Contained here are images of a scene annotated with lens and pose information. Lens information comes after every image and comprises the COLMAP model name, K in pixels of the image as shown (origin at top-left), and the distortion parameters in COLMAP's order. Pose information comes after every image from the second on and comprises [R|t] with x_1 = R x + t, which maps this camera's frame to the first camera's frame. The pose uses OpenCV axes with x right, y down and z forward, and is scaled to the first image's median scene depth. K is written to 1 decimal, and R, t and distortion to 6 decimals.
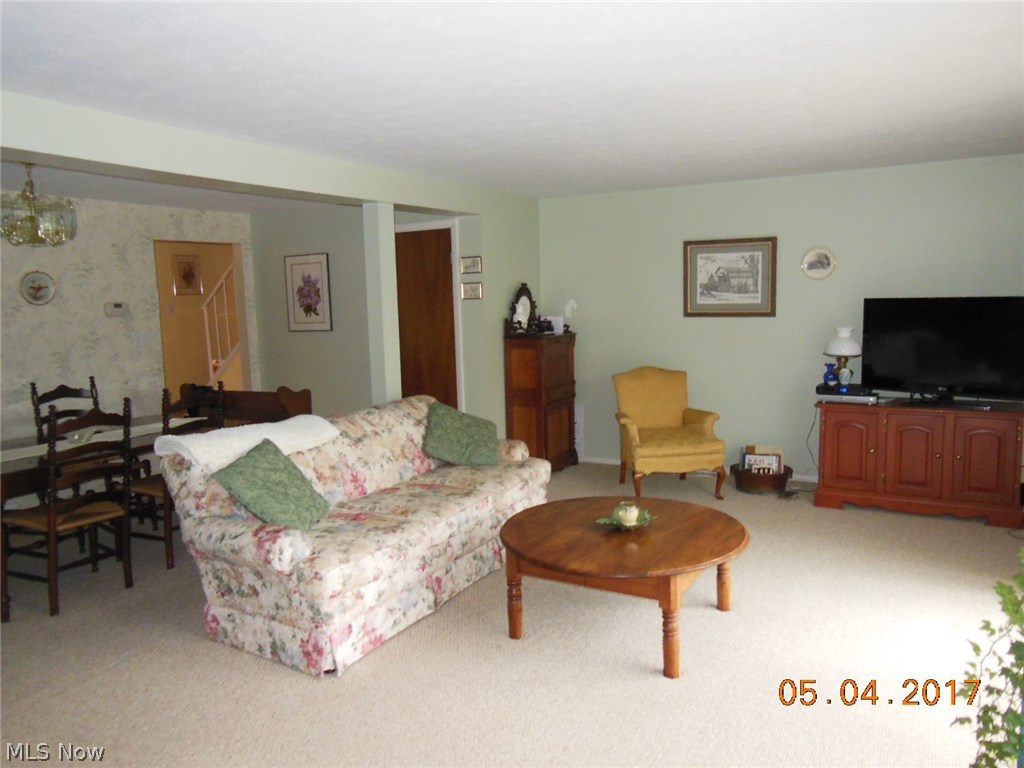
lens RADIAL K [[741.7, 0, 516.1], [0, 741.7, 388.1], [0, 0, 1]] dist [-0.000468, 0.010160]
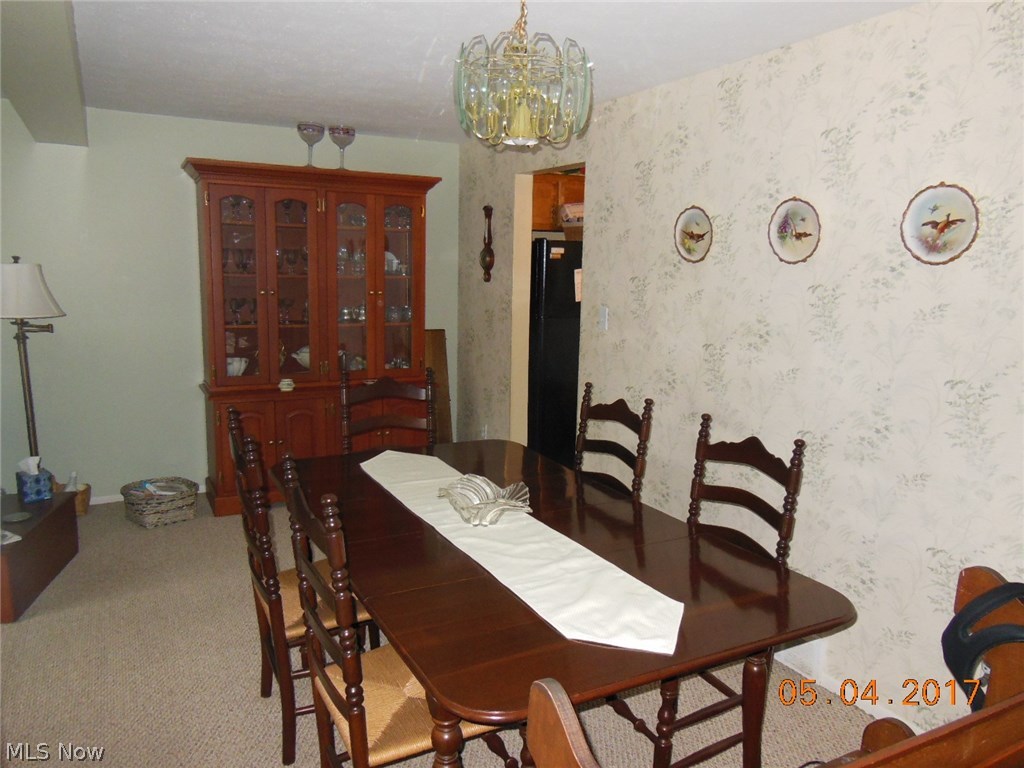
lens RADIAL K [[741.7, 0, 515.4], [0, 741.7, 389.1], [0, 0, 1]] dist [-0.000468, 0.010160]
pose [[-0.540376, 0.158871, -0.826289, -0.148512], [-0.106356, 0.961240, 0.254372, -0.126838], [0.834675, 0.225338, -0.502535, 1.037270]]
